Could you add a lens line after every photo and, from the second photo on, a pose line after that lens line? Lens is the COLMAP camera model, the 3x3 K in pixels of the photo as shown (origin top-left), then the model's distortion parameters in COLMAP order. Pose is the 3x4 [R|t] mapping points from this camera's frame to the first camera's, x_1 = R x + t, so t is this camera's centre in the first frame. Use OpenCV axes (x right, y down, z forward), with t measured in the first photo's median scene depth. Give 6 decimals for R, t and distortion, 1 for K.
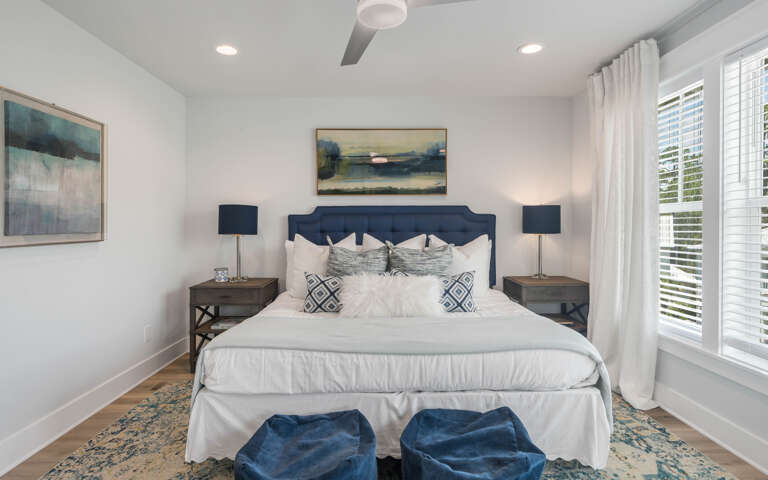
lens RADIAL K [[422.0, 0, 380.9], [0, 422.0, 224.8], [0, 0, 1]] dist [-0.008400, 0.004729]
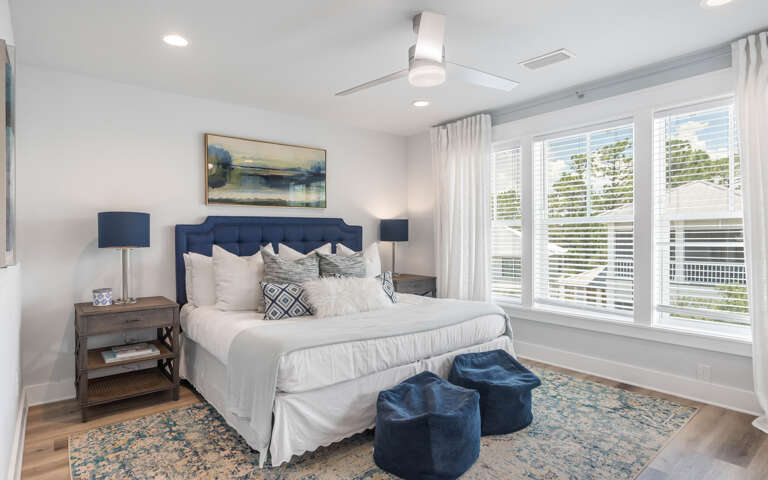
lens RADIAL K [[422.0, 0, 389.1], [0, 422.0, 236.4], [0, 0, 1]] dist [-0.008400, 0.004729]
pose [[0.776711, -0.007288, 0.629815, -0.602237], [0.005764, 0.999973, 0.004462, 0.000047], [-0.629830, 0.000165, 0.776733, 0.019159]]
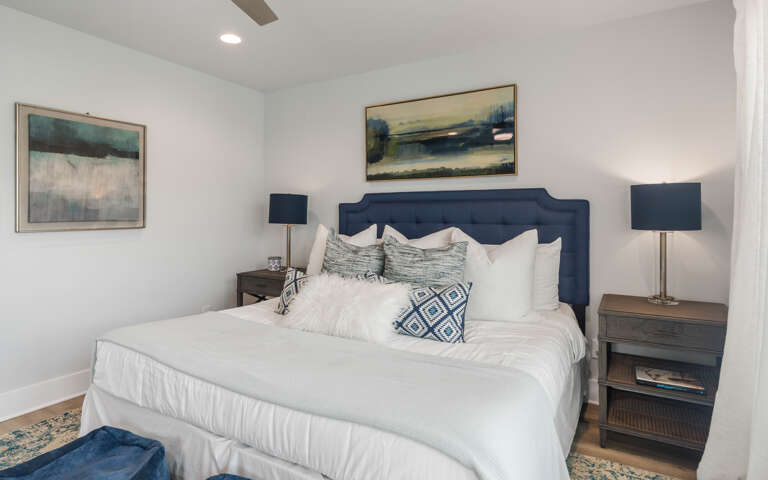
lens RADIAL K [[422.0, 0, 373.1], [0, 422.0, 210.2], [0, 0, 1]] dist [-0.008400, 0.004729]
pose [[0.851664, -0.001578, -0.524085, 0.463080], [-0.003054, 0.999964, -0.007974, -0.002555], [0.524079, 0.008392, 0.851629, 0.347684]]
